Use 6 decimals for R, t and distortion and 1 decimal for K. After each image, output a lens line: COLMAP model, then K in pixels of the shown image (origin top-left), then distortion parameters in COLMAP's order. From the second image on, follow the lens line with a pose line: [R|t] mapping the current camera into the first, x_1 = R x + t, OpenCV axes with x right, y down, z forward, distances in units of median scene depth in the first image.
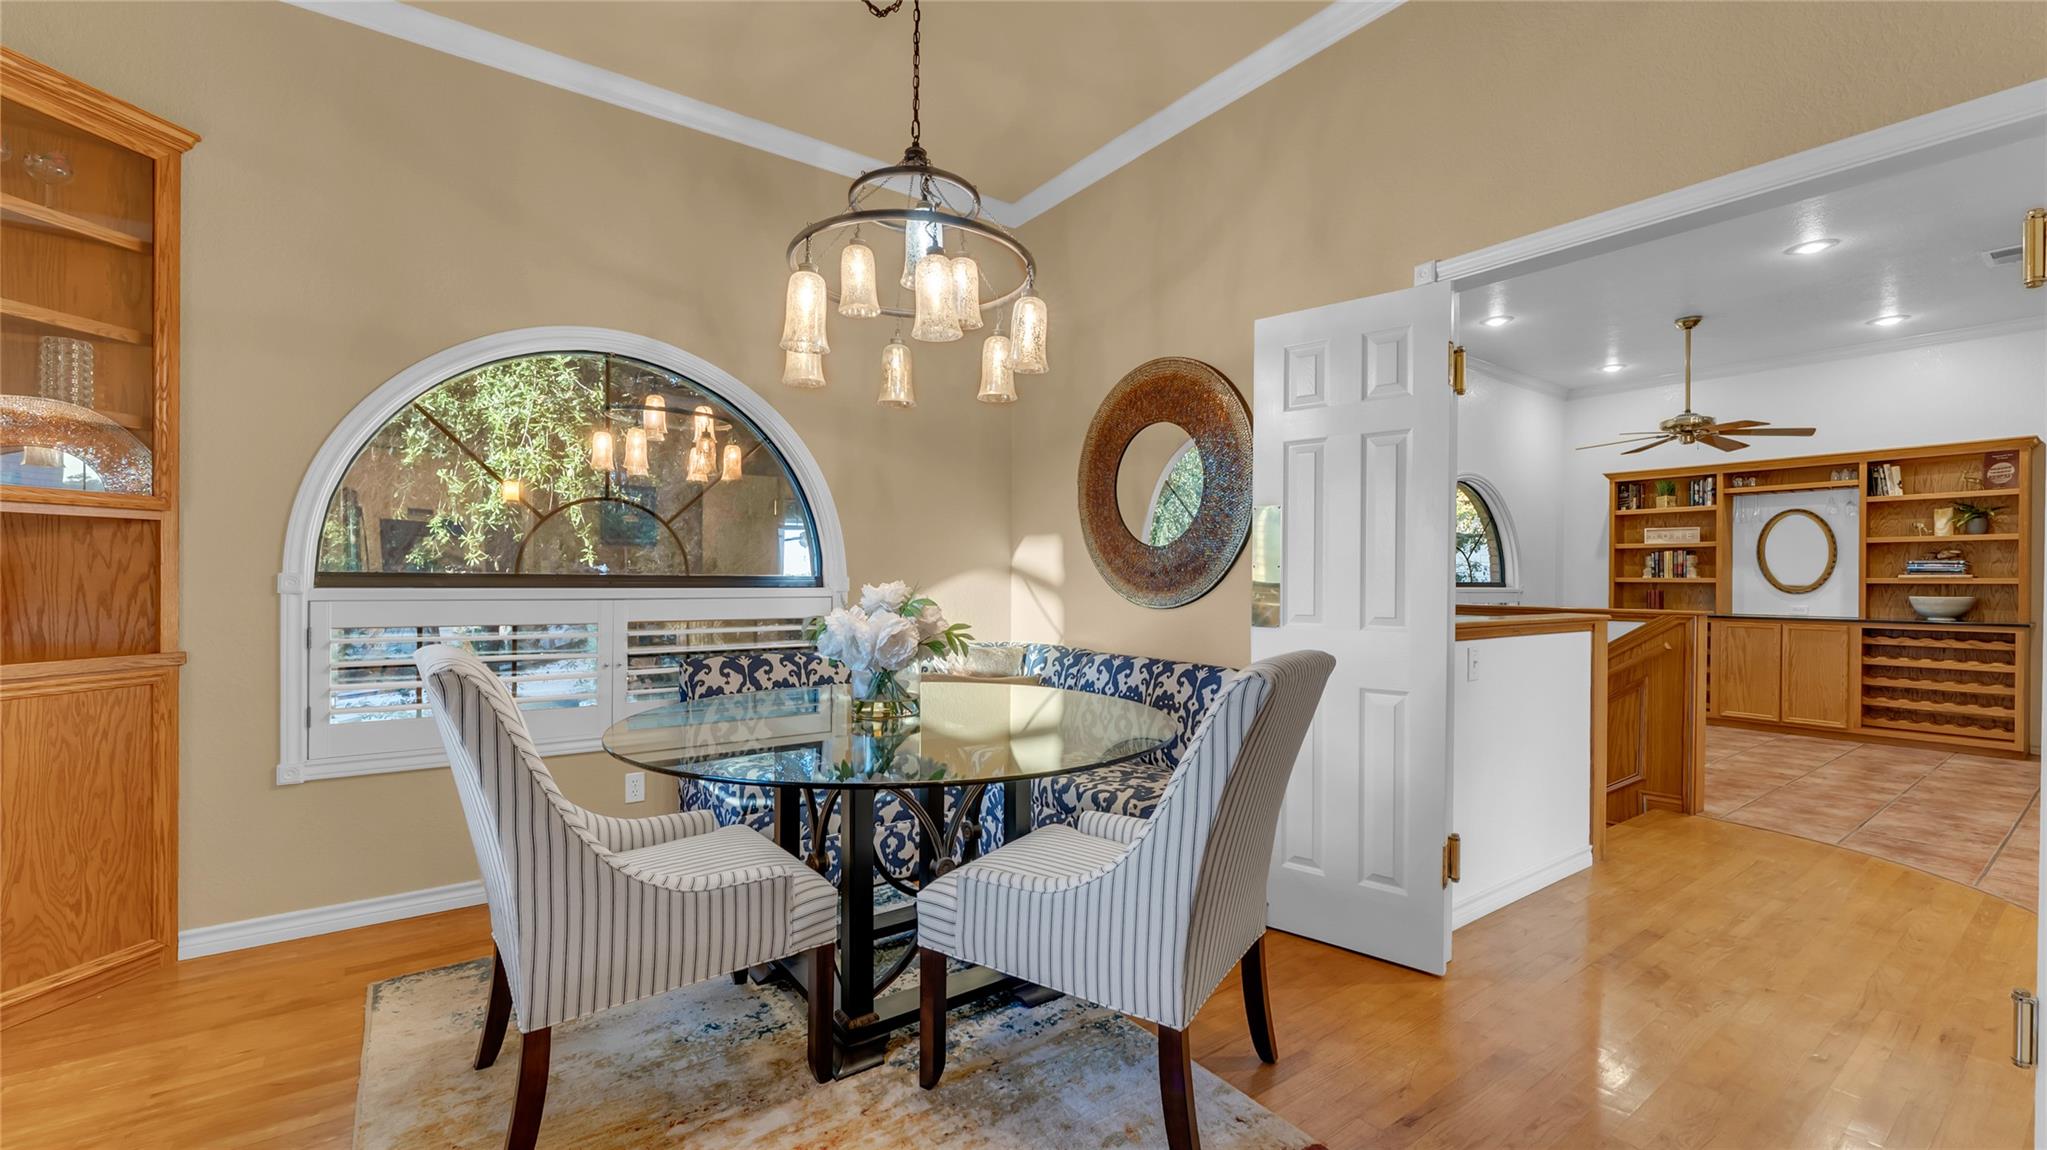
lens RADIAL K [[820.4, 0, 1023.5], [0, 820.4, 575.0], [0, 0, 1]] dist [-0.002685, -0.000550]
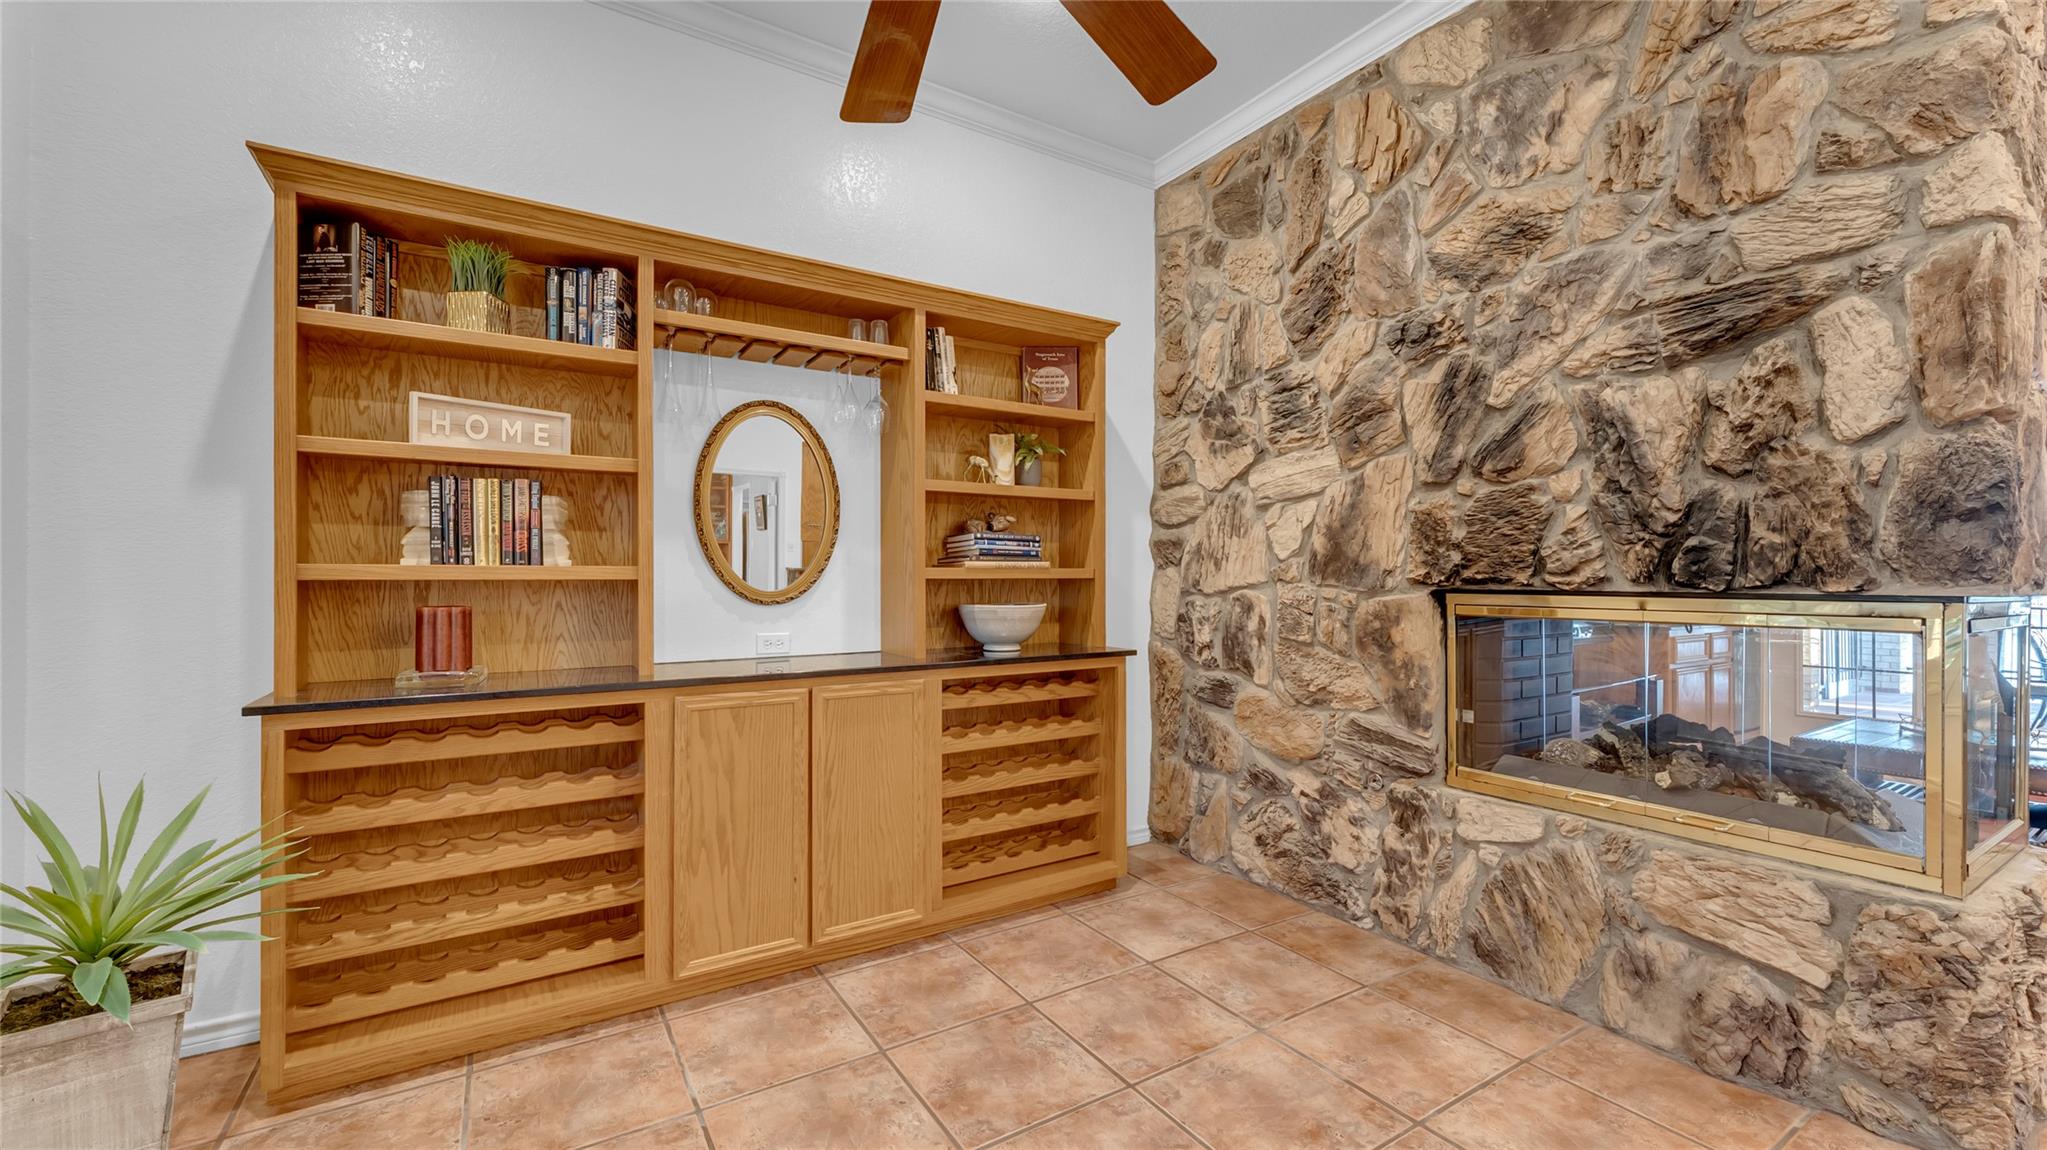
lens RADIAL K [[820.4, 0, 1023.5], [0, 820.4, 575.0], [0, 0, 1]] dist [-0.002685, -0.000550]
pose [[0.061463, -0.003456, 0.998103, 0.513817], [-0.001760, 0.999992, 0.003571, 0.005842], [-0.998108, -0.001976, 0.061457, 0.810417]]
